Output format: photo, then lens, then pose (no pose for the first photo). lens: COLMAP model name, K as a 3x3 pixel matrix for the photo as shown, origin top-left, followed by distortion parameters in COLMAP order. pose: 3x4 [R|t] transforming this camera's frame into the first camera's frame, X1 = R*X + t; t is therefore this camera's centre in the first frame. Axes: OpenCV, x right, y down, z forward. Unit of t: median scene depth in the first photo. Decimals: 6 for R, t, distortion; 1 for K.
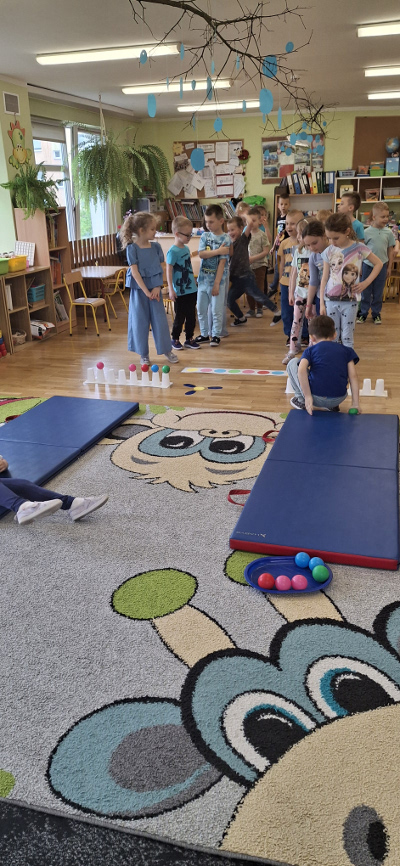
lens RADIAL K [[668.8, 0, 200.0], [0, 668.8, 433.0], [0, 0, 1]] dist [0.006126, 0.002058]
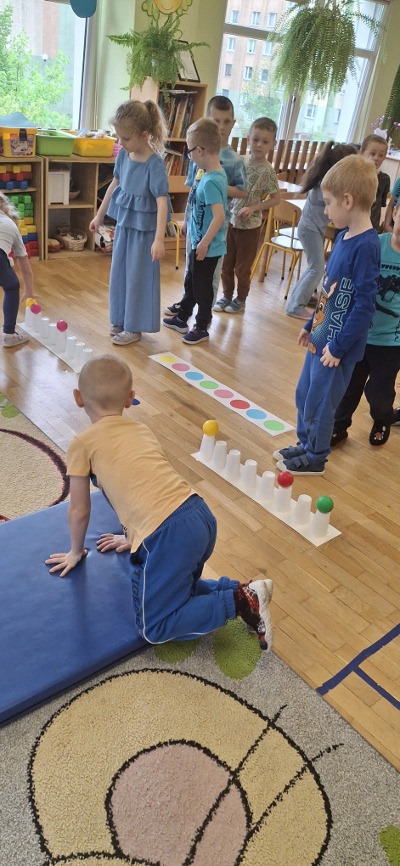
lens RADIAL K [[668.8, 0, 200.0], [0, 668.8, 433.0], [0, 0, 1]] dist [0.006126, 0.002058]
pose [[0.809117, 0.396866, -0.433390, 0.323224], [-0.337808, 0.917584, 0.209583, -0.173135], [0.480848, -0.023175, 0.876497, 0.428596]]
